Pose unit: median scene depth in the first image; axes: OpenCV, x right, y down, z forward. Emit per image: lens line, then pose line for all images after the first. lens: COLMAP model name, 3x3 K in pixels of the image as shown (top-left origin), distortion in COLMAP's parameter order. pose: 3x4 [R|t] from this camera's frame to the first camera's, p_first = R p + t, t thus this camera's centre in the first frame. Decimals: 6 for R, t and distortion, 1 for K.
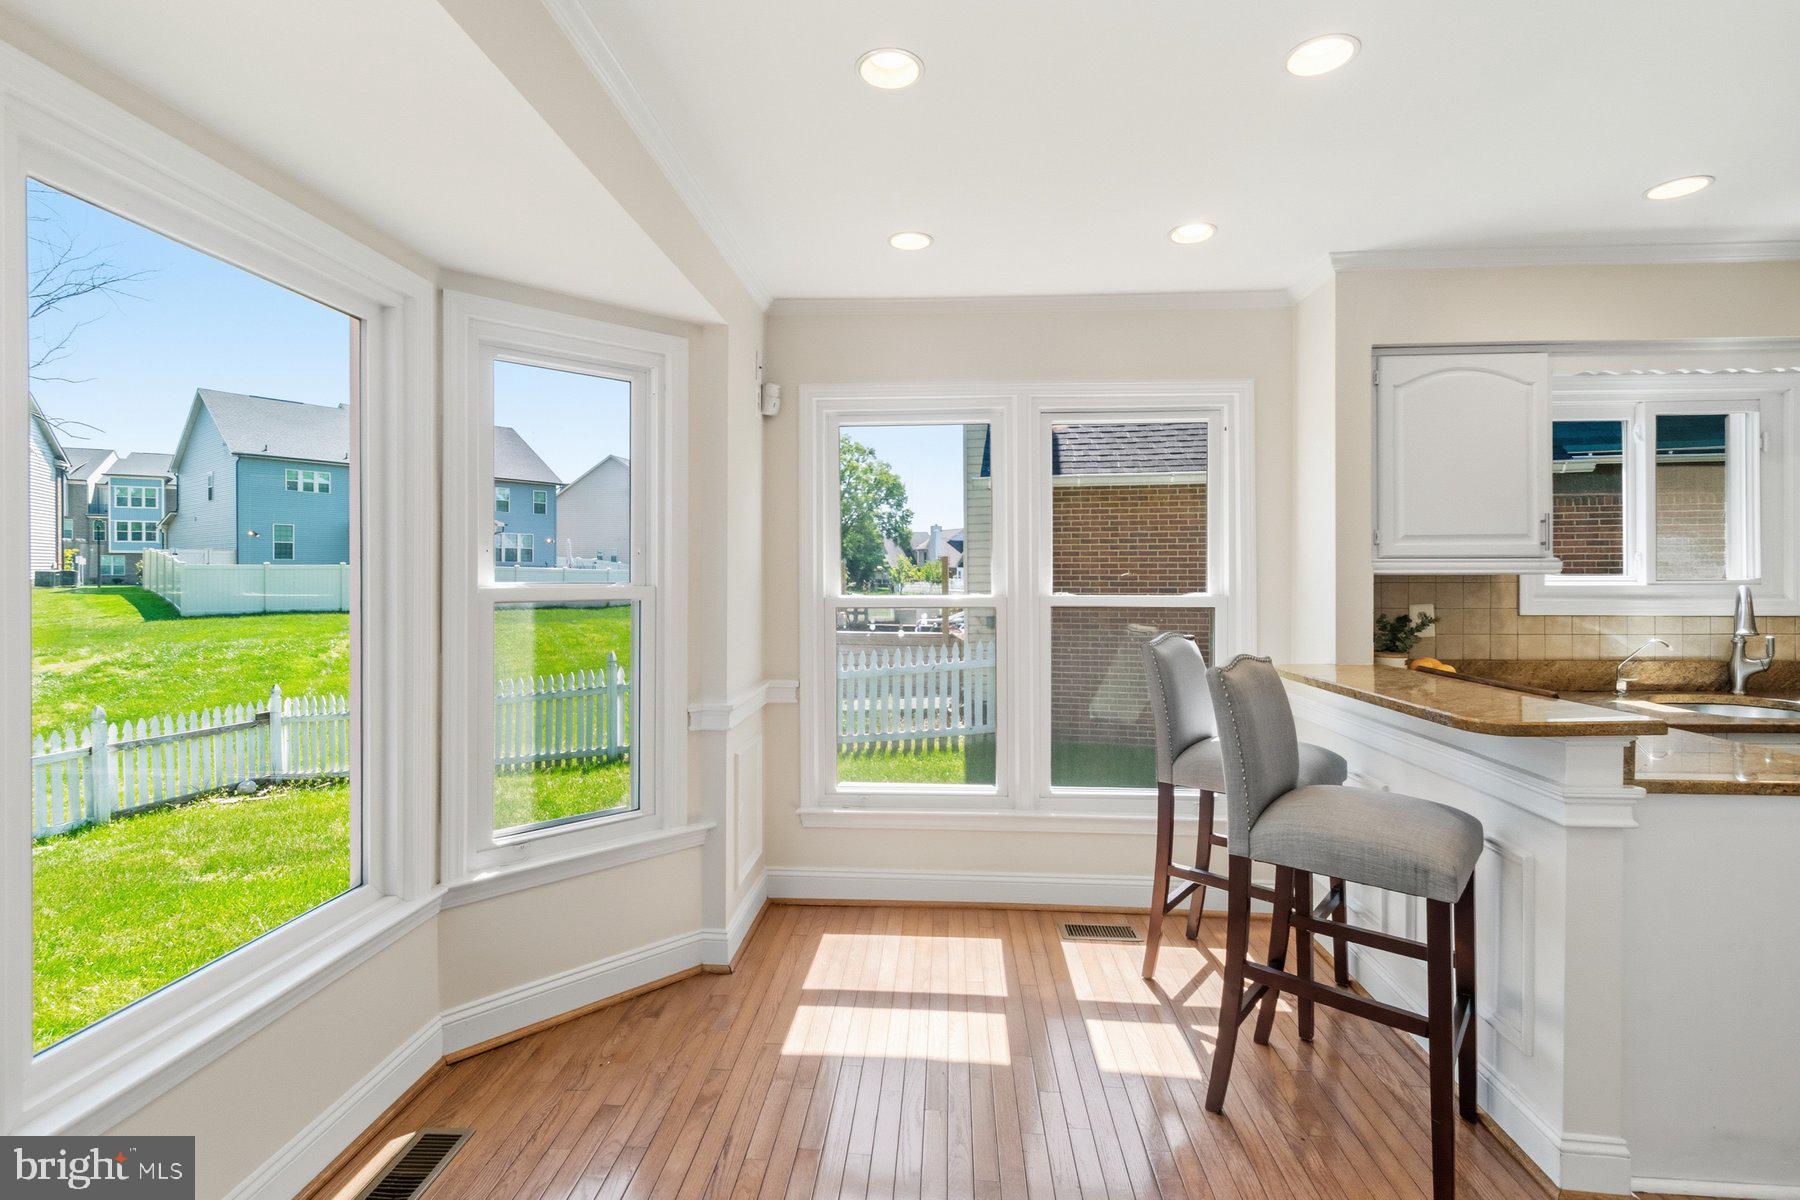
lens RADIAL K [[810.4, 0, 903.0], [0, 810.4, 573.5], [0, 0, 1]] dist [0.001565, 0.000096]
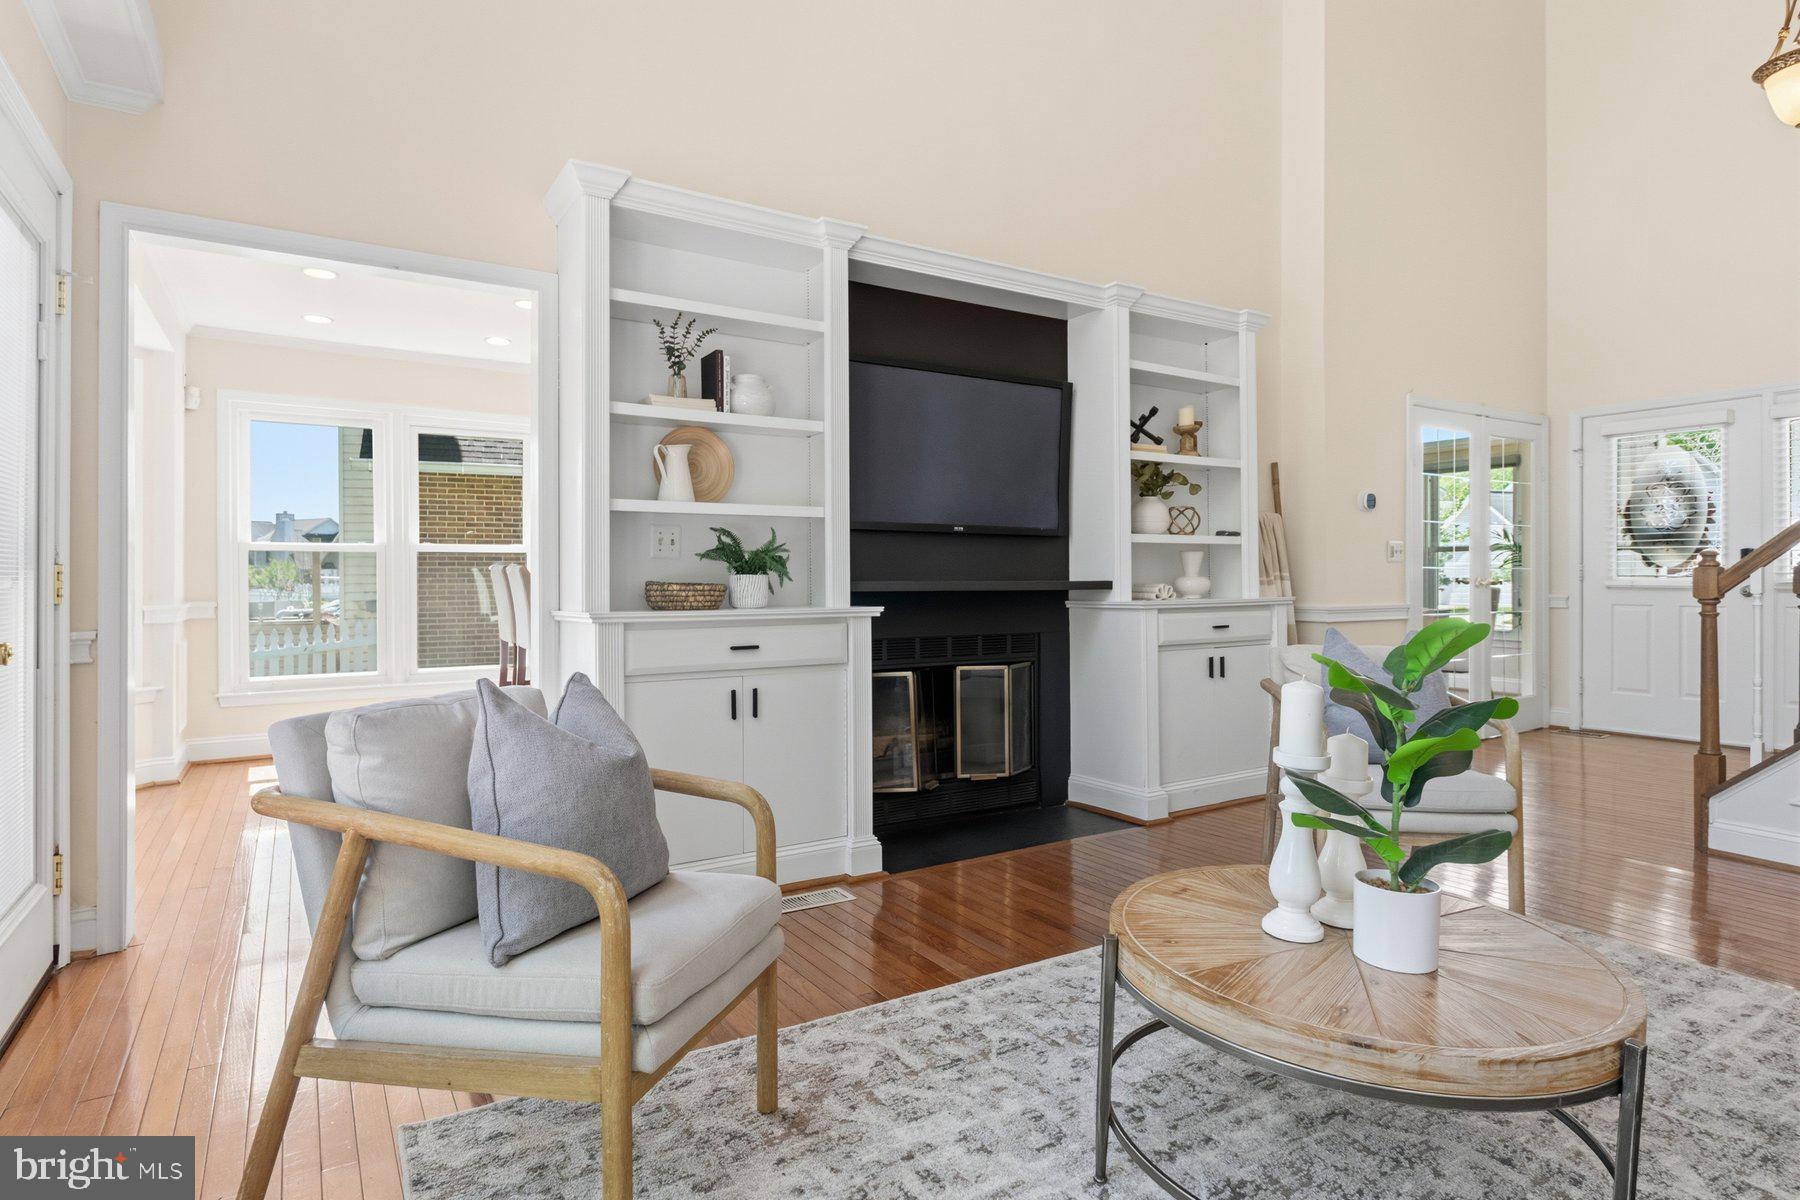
lens RADIAL K [[930.4, 0, 880.2], [0, 930.4, 585.5], [0, 0, 1]] dist [0.003775, -0.002531]
pose [[0.820074, -0.001480, 0.572255, -0.108881], [-0.002558, 0.999977, 0.006252, 0.090693], [-0.572252, -0.006591, 0.820052, -0.955342]]
